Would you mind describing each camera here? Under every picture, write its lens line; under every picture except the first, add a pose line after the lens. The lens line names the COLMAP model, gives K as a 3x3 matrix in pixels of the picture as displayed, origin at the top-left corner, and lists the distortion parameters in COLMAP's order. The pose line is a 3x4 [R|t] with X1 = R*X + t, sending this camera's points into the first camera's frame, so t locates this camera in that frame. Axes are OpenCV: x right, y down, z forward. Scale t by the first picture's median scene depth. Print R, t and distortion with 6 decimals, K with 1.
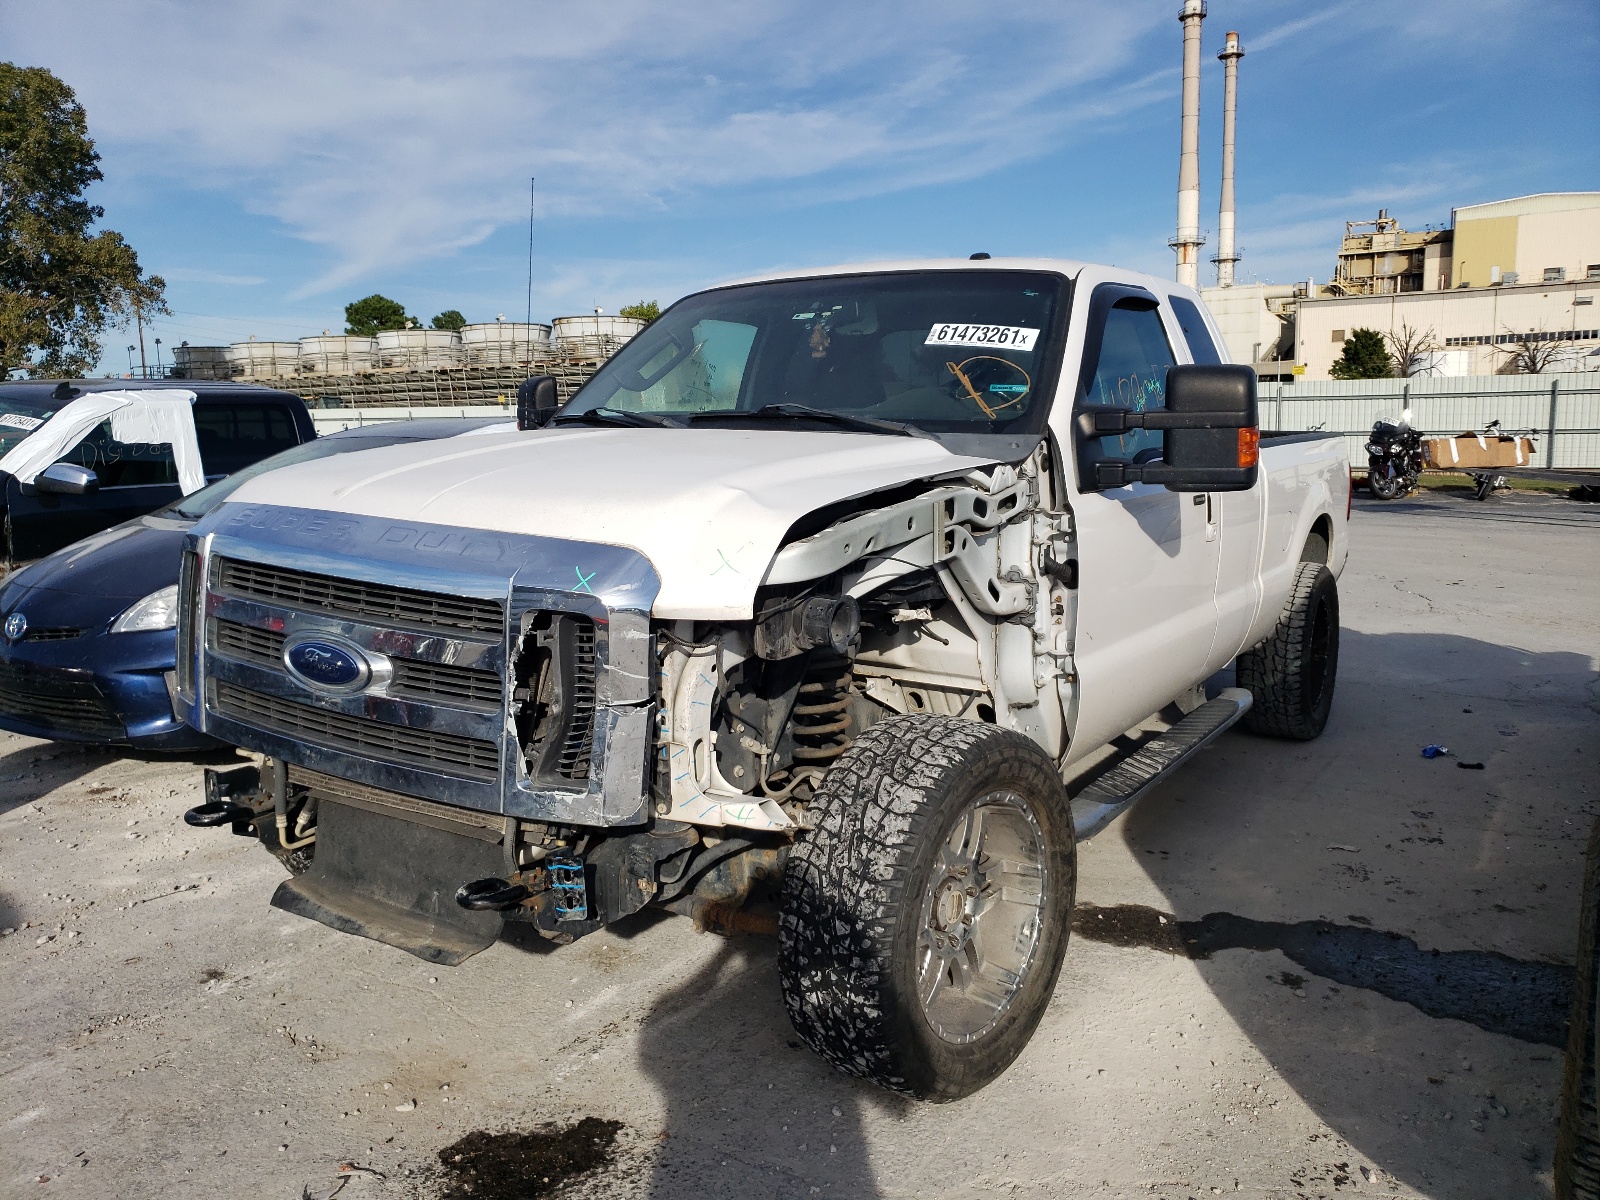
lens RADIAL K [[1189.1, 0, 801.4], [0, 1189.1, 520.2], [0, 0, 1]] dist [-0.000972, 0.006830]
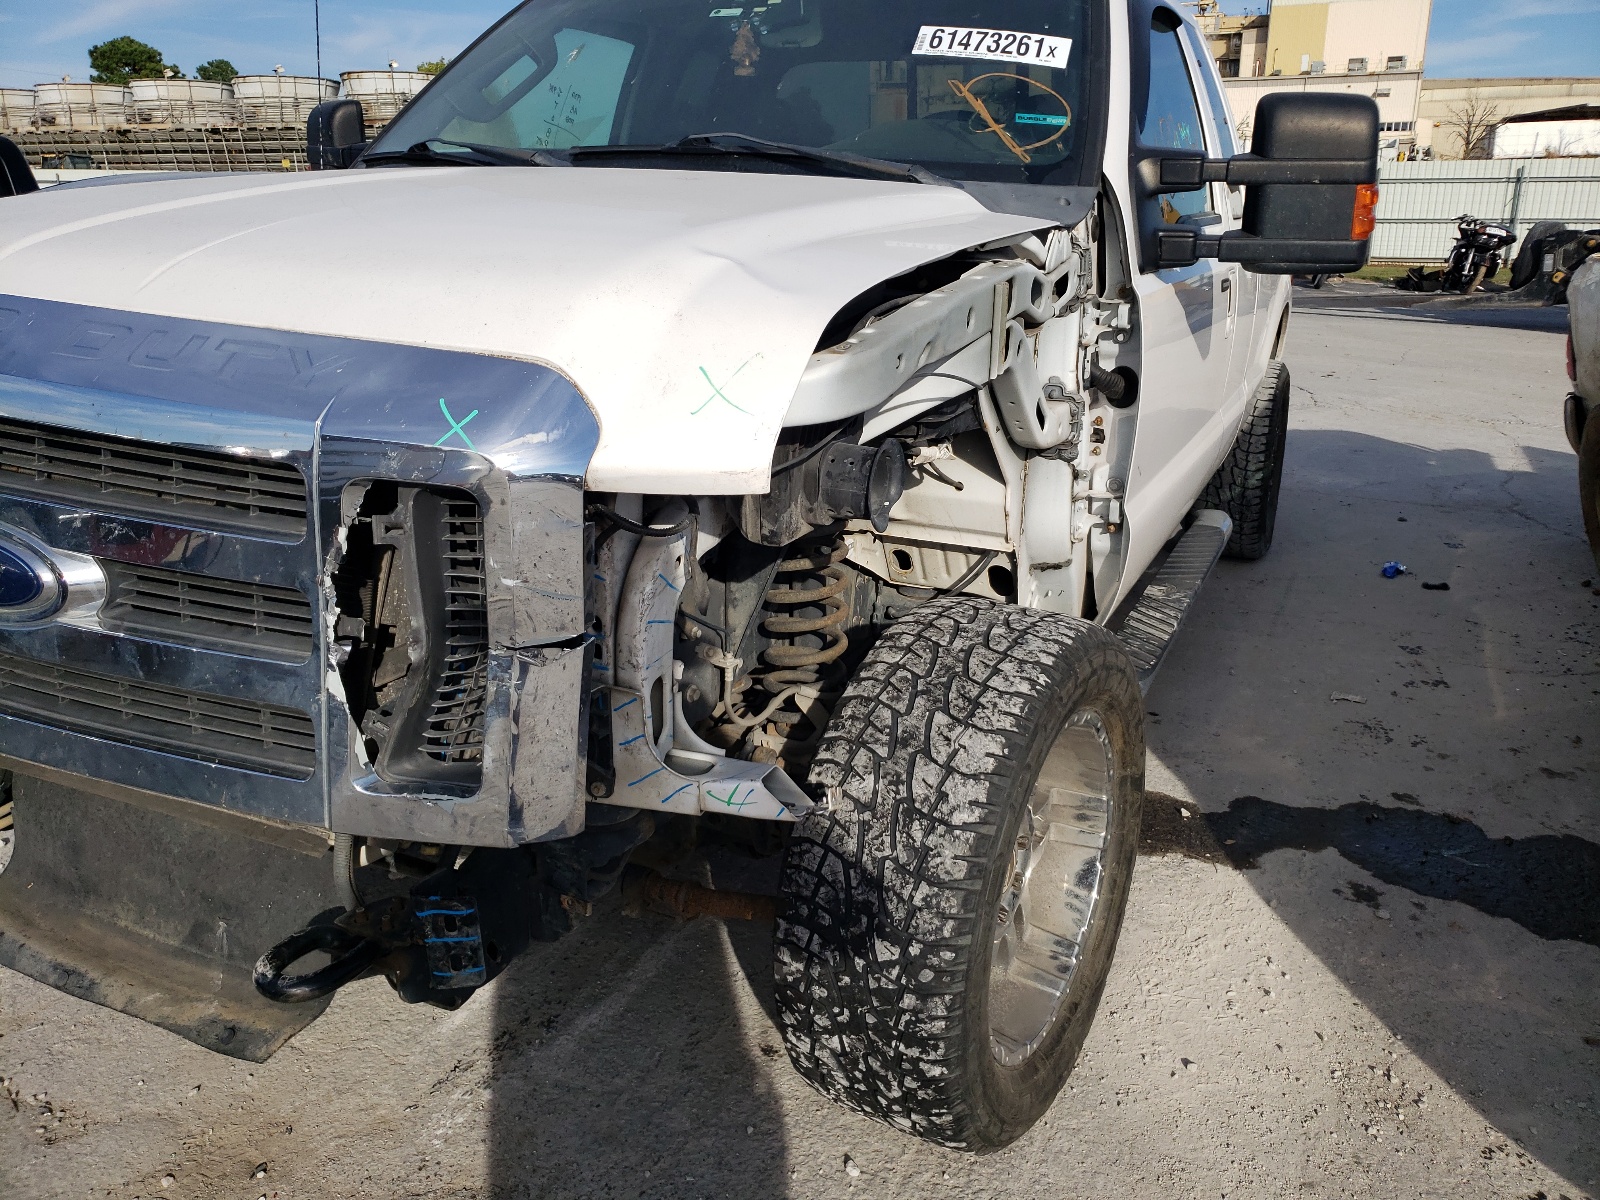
lens RADIAL K [[1189.1, 0, 801.4], [0, 1189.1, 520.2], [0, 0, 1]] dist [-0.000972, 0.006830]
pose [[0.988926, -0.020298, 0.147013, -0.088998], [-0.006312, 0.983953, 0.178317, -0.003818], [-0.148274, -0.177271, 0.972929, 0.362303]]
